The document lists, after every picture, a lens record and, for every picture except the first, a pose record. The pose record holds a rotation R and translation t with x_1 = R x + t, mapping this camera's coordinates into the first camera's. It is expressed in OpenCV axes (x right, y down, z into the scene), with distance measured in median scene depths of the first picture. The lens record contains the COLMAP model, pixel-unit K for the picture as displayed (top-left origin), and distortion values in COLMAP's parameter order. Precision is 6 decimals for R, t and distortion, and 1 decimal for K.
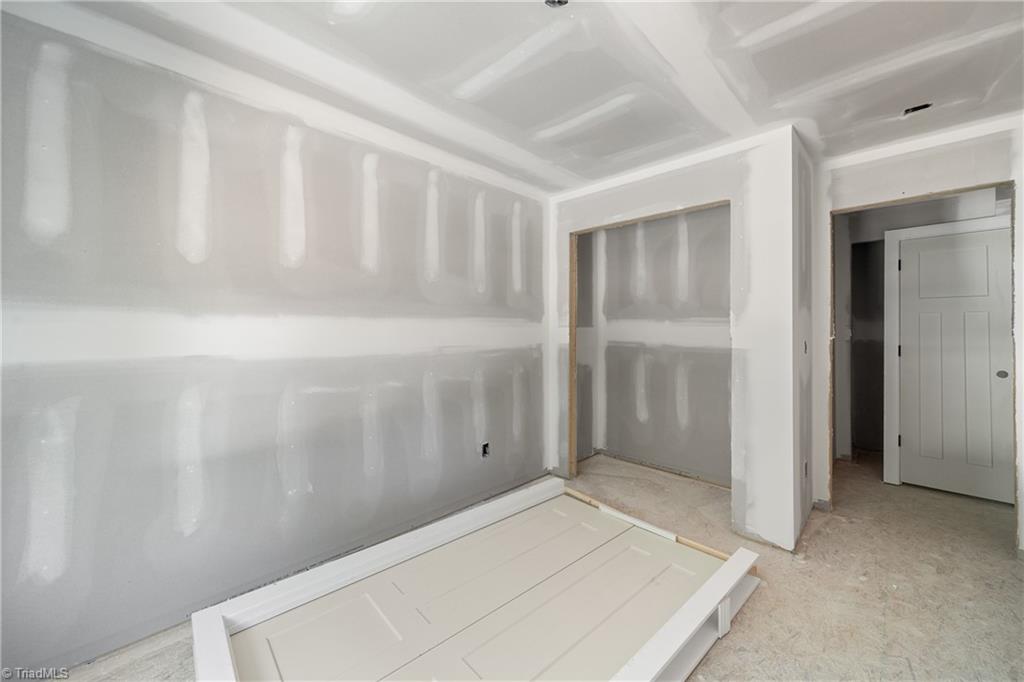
lens RADIAL K [[397.2, 0, 518.0], [0, 397.2, 324.6], [0, 0, 1]] dist [0.002021, 0.000146]
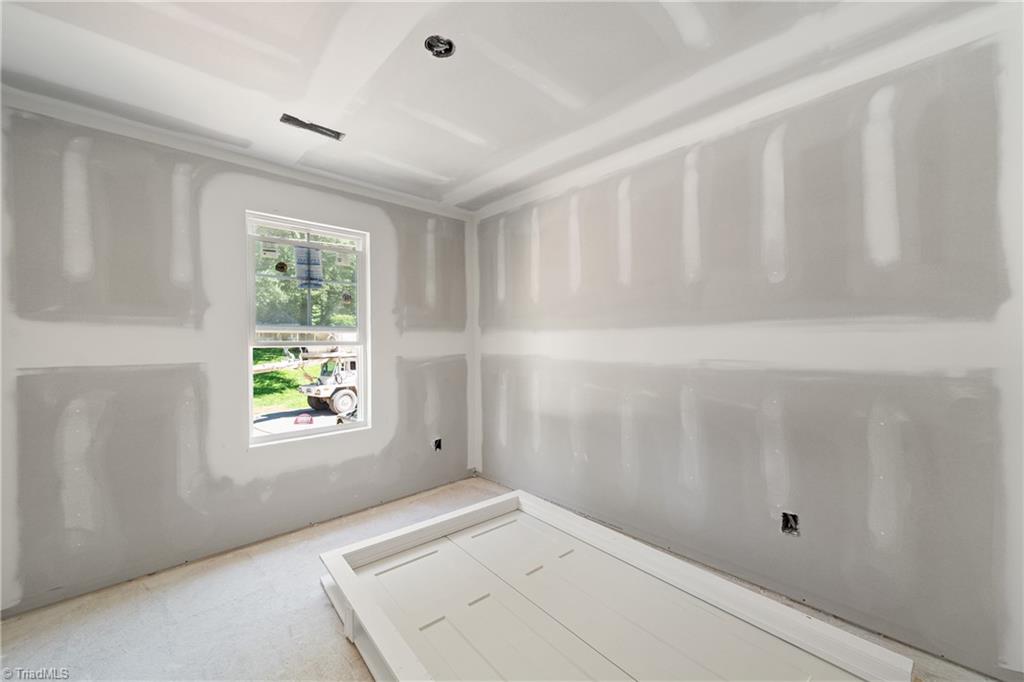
lens RADIAL K [[390.3, 0, 521.2], [0, 390.3, 338.2], [0, 0, 1]] dist [0.002101, -0.000092]
pose [[-0.027874, -0.004339, -0.999602, 0.681976], [0.020246, 0.999783, -0.004904, 0.008808], [0.999406, -0.020374, -0.027780, 0.703065]]
